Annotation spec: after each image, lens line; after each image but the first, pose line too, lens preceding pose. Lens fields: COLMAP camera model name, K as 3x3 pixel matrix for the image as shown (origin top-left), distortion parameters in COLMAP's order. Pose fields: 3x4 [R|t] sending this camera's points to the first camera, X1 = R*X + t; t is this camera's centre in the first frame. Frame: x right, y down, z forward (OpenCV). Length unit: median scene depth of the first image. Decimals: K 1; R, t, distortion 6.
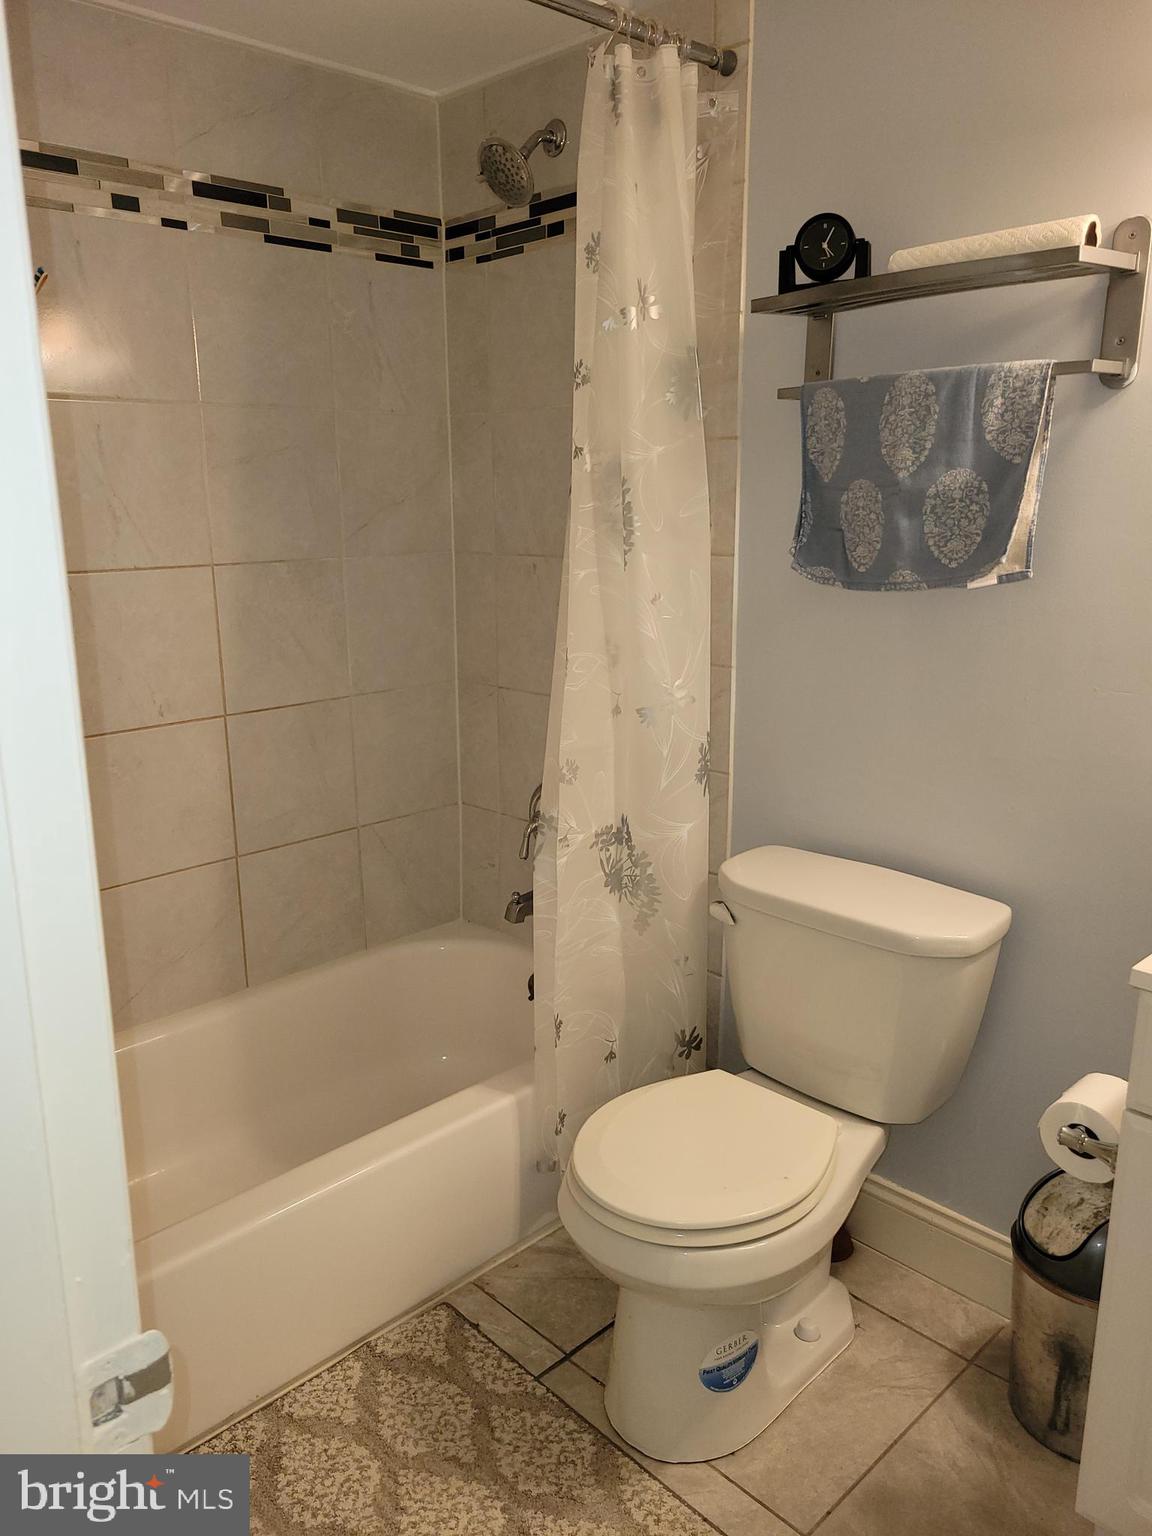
lens RADIAL K [[1156.8, 0, 572.3], [0, 1156.8, 775.6], [0, 0, 1]] dist [0.035097, -0.011381]
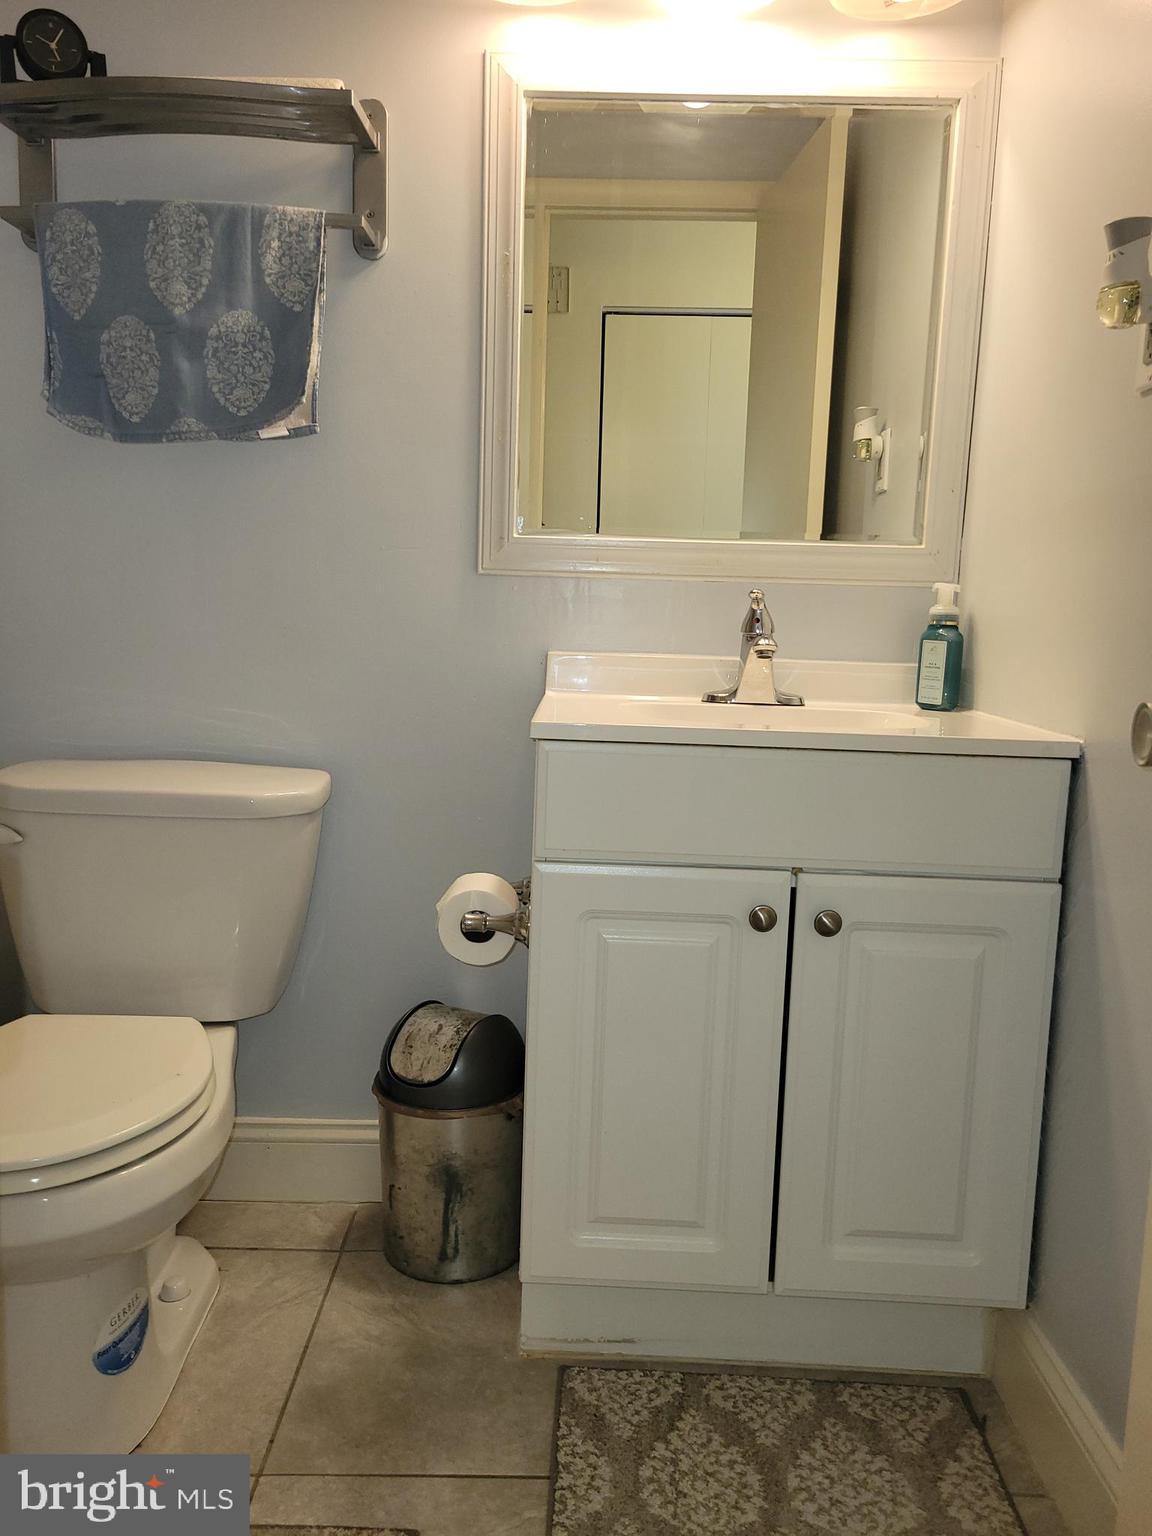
lens RADIAL K [[1154.4, 0, 569.1], [0, 1154.4, 769.6], [0, 0, 1]] dist [0.056605, -0.038614]
pose [[0.706235, -0.080537, 0.703382, -0.183029], [0.139531, 0.989856, -0.026758, 0.173373], [-0.694092, 0.117041, 0.710308, 0.153601]]
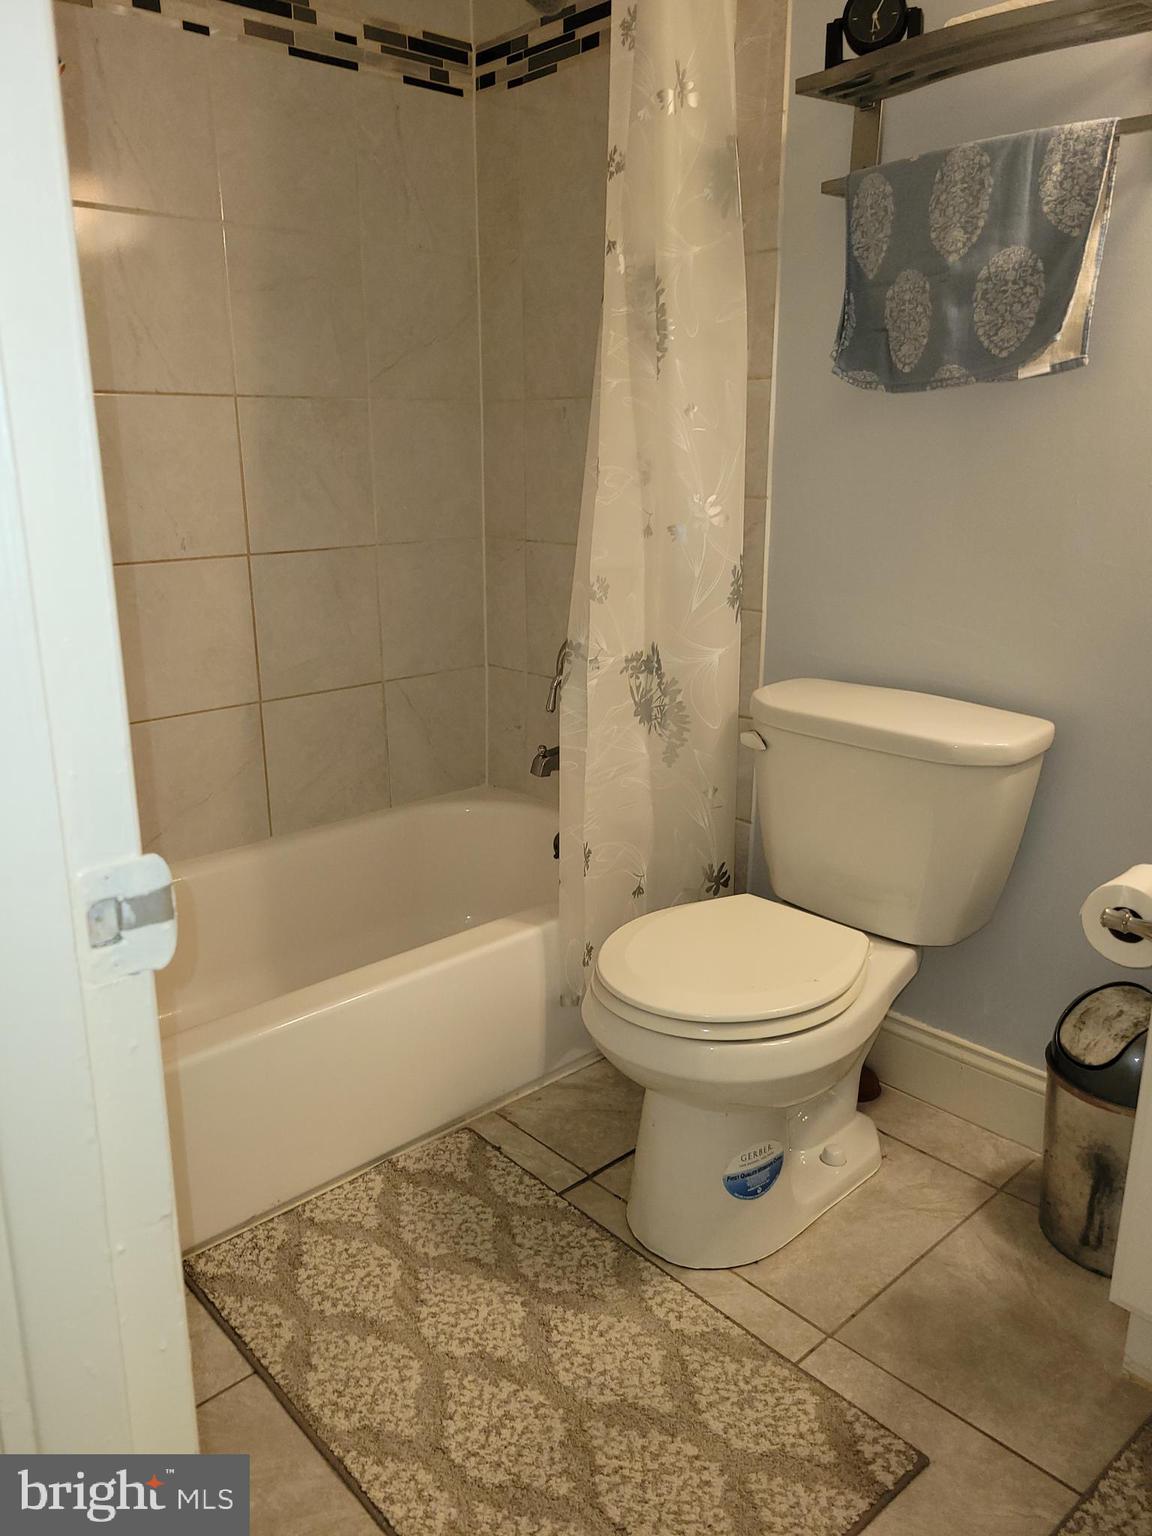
lens RADIAL K [[1153.1, 0, 572.4], [0, 1153.1, 765.7], [0, 0, 1]] dist [0.056205, -0.044206]
pose [[0.999661, 0.011407, -0.023424, 0.000261], [-0.010692, 0.999479, 0.030438, 0.128305], [0.023759, -0.030177, 0.999262, 0.025085]]
